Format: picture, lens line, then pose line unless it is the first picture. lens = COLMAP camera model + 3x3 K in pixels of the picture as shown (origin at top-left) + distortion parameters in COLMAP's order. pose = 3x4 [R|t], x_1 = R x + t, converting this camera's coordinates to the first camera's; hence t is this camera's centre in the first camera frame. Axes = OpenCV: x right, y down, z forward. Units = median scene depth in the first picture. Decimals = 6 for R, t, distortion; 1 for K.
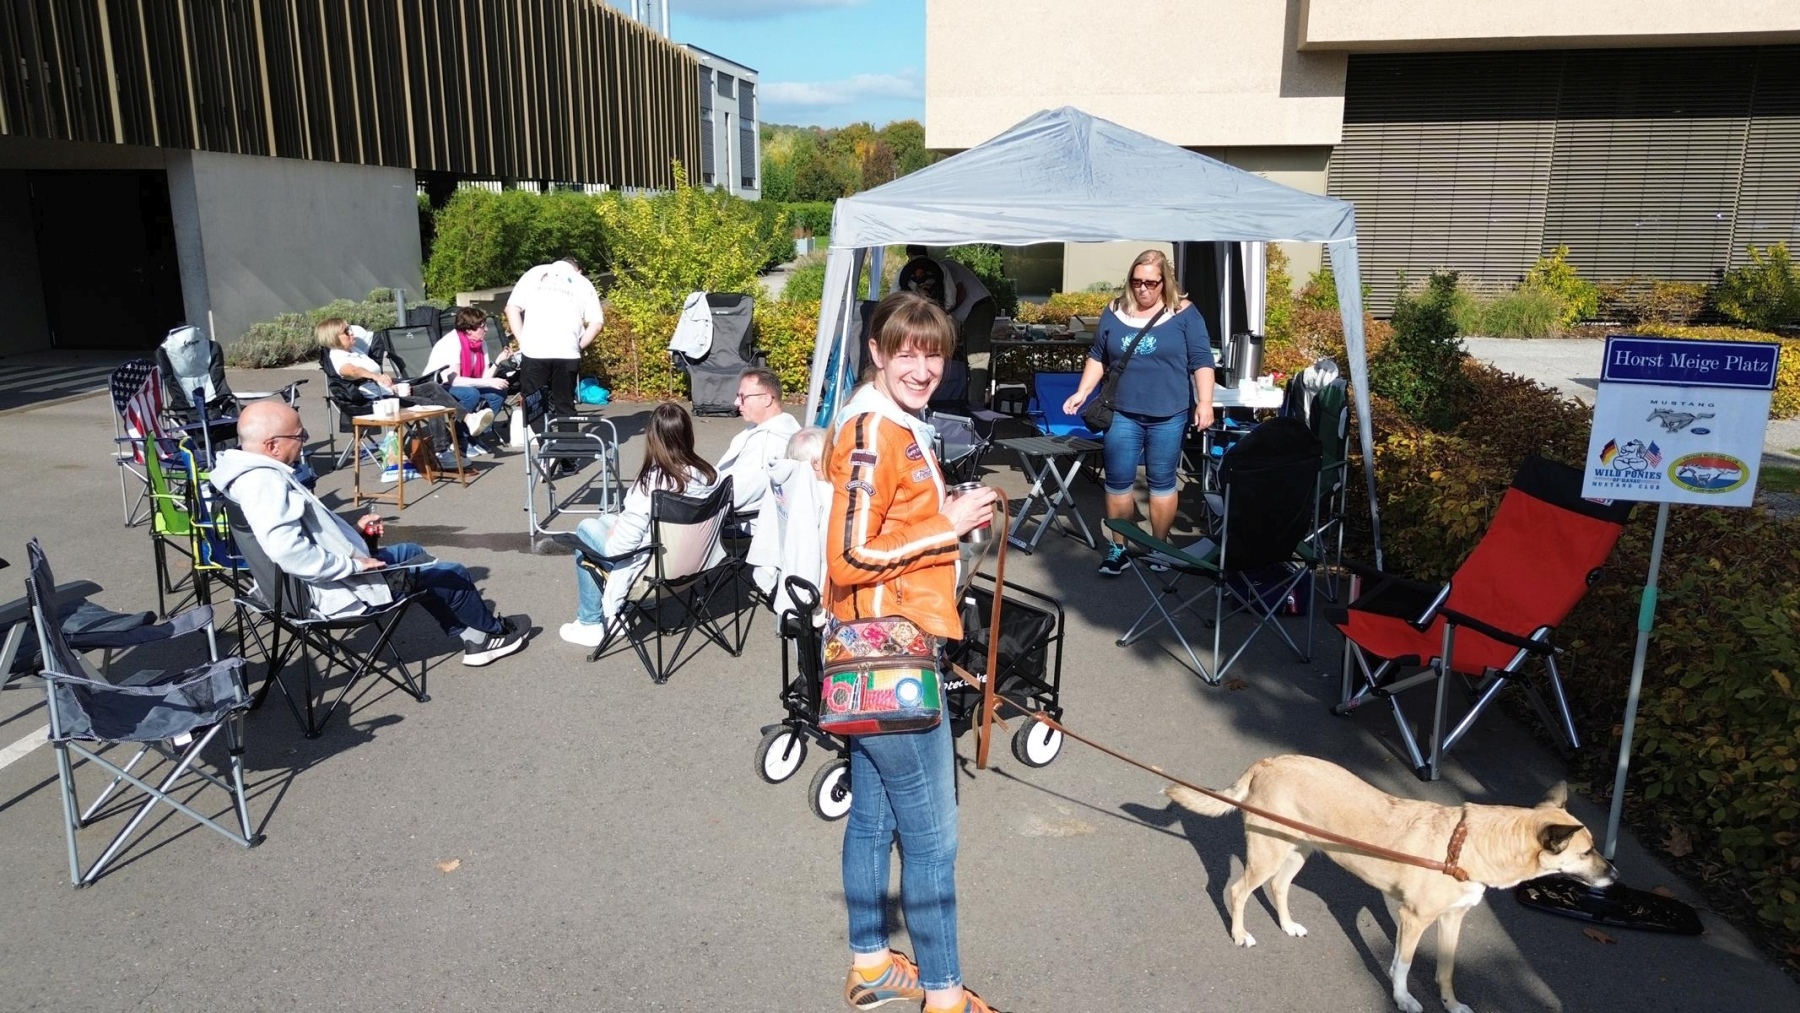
lens RADIAL K [[1278.8, 0, 906.0], [0, 1278.8, 516.0], [0, 0, 1]] dist [0.072219, -0.056635]
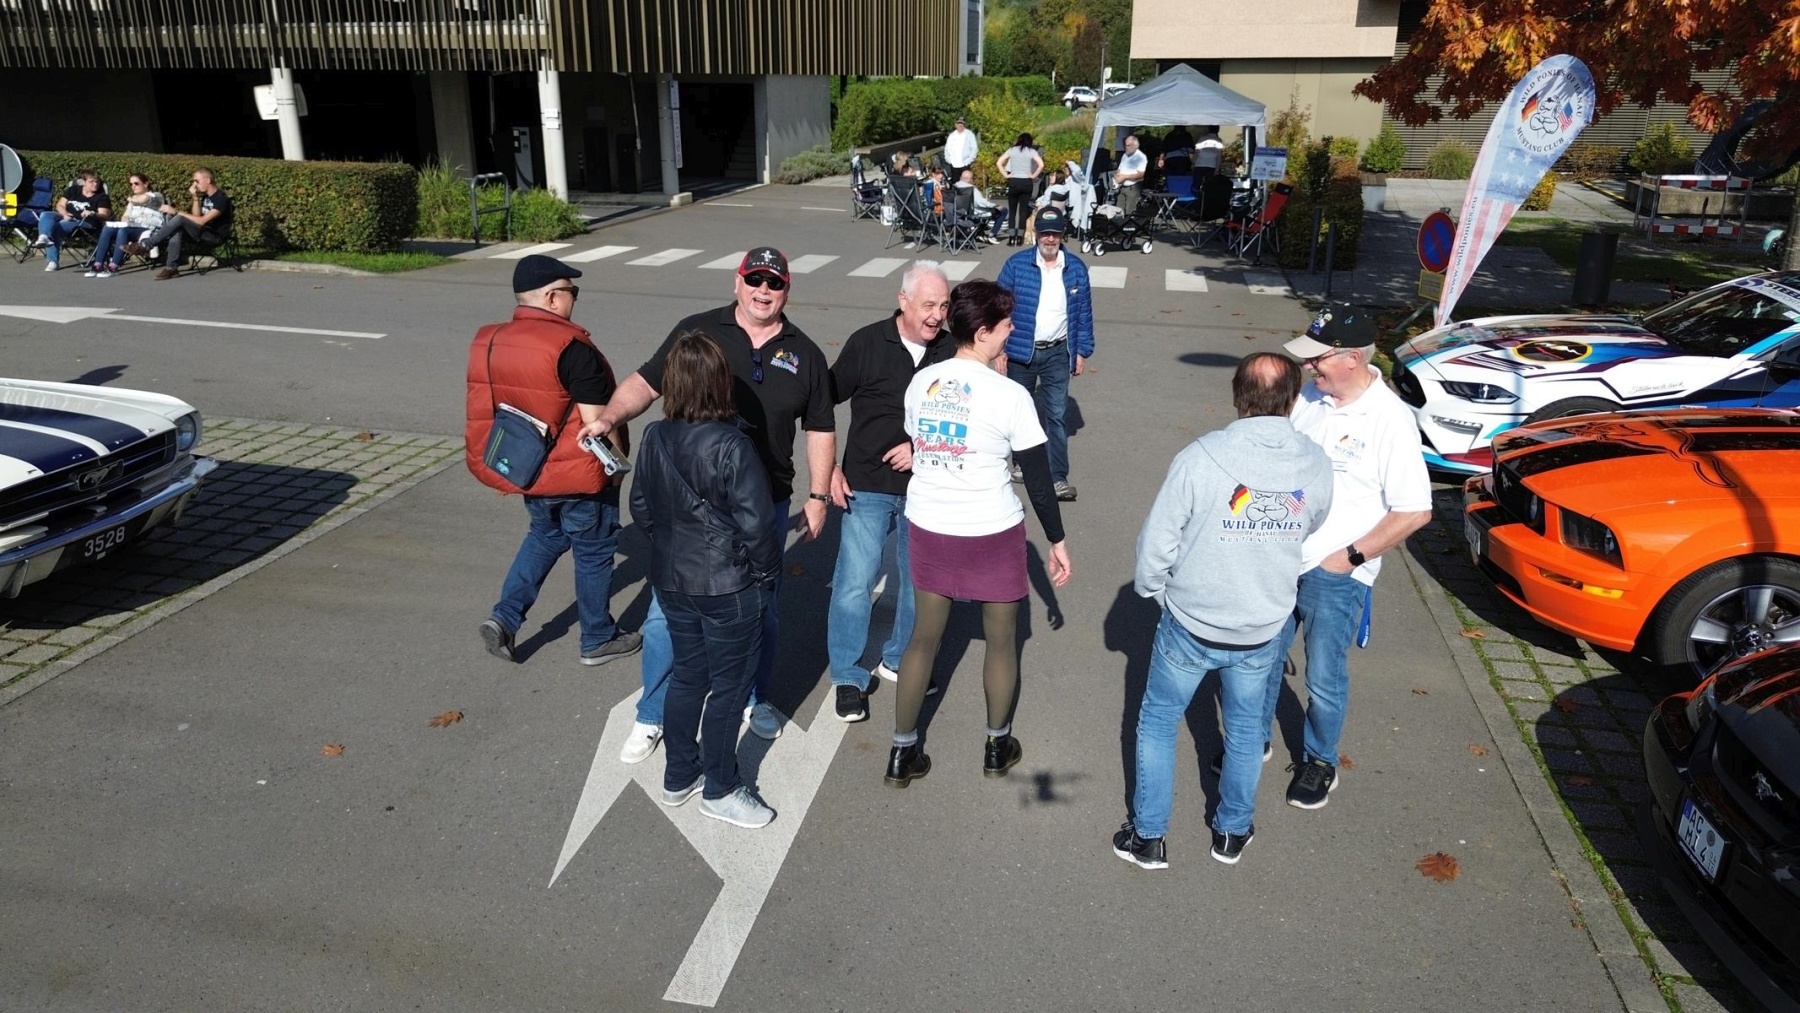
lens RADIAL K [[1278.8, 0, 906.0], [0, 1278.8, 516.0], [0, 0, 1]] dist [0.072219, -0.056635]
pose [[0.989052, 0.049982, -0.138842, -0.009943], [-0.036479, 0.994503, 0.098150, 0.143726], [0.142985, -0.092010, 0.985439, -0.727547]]
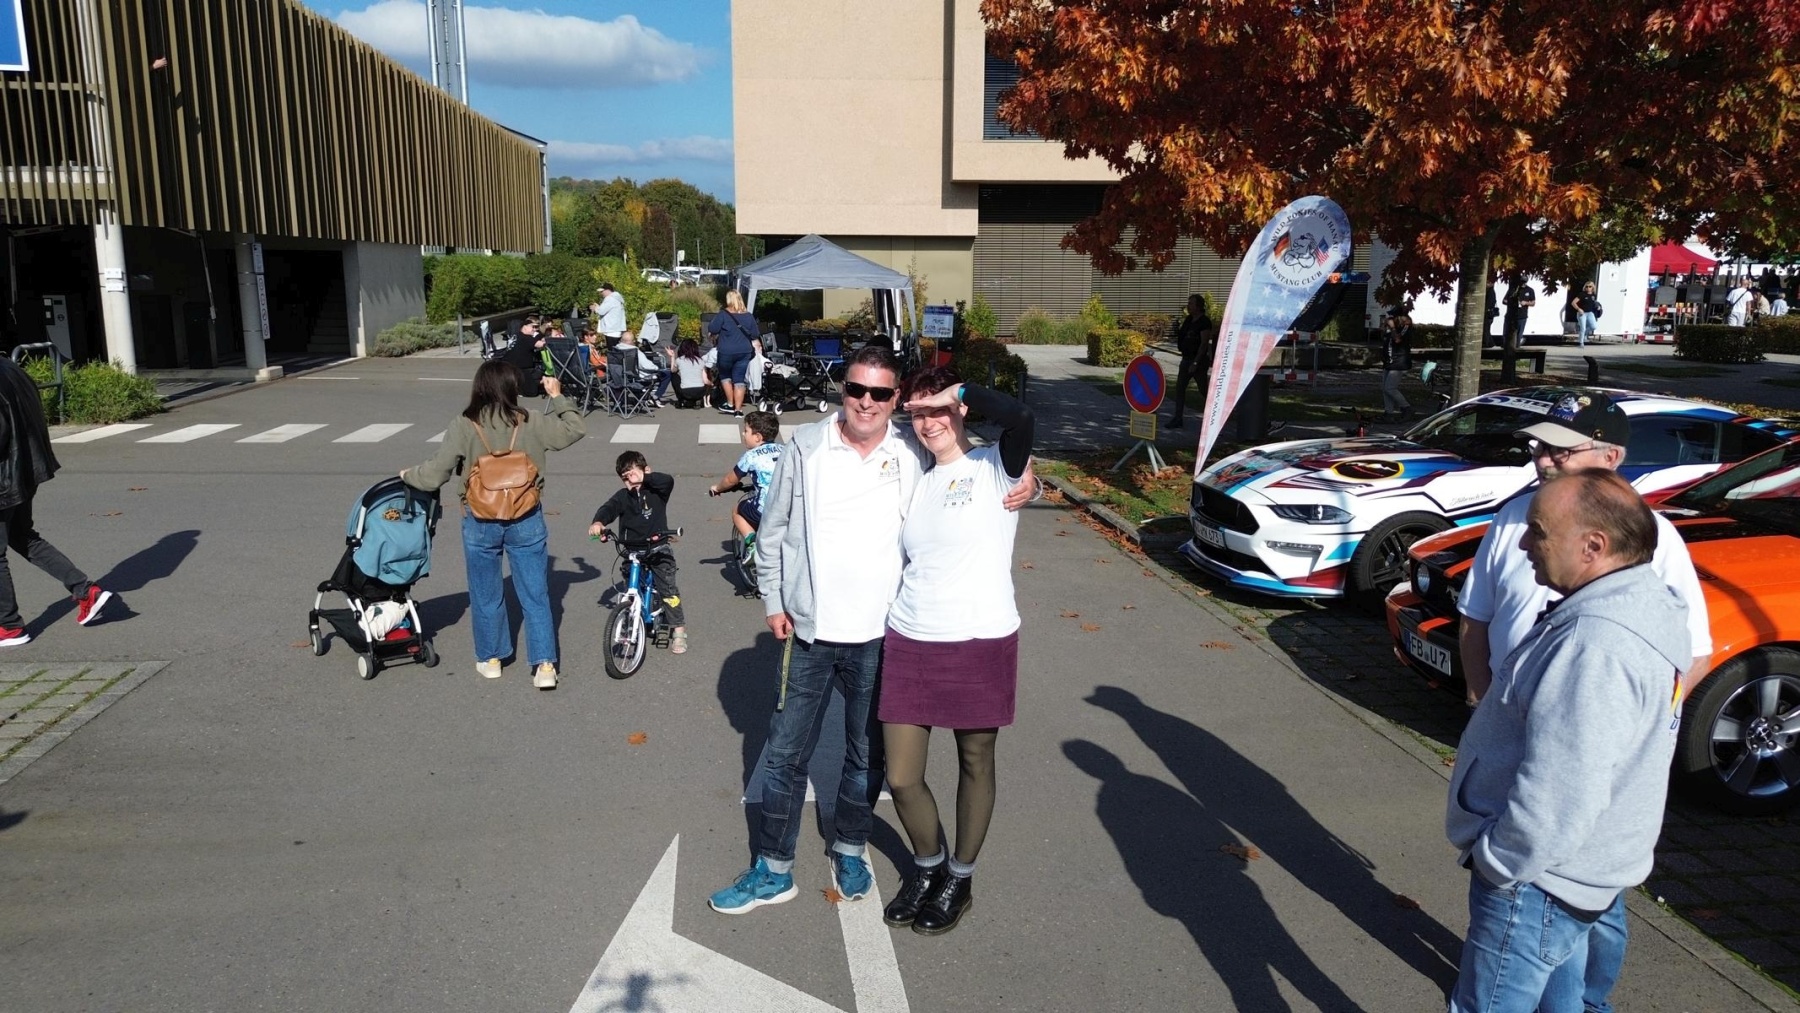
lens RADIAL K [[1278.8, 0, 906.0], [0, 1278.8, 516.0], [0, 0, 1]] dist [0.072219, -0.056635]
pose [[0.983668, -0.031518, 0.177212, -0.078101], [0.038284, 0.998657, -0.034895, 0.147771], [-0.175874, 0.041110, 0.983554, -0.674094]]
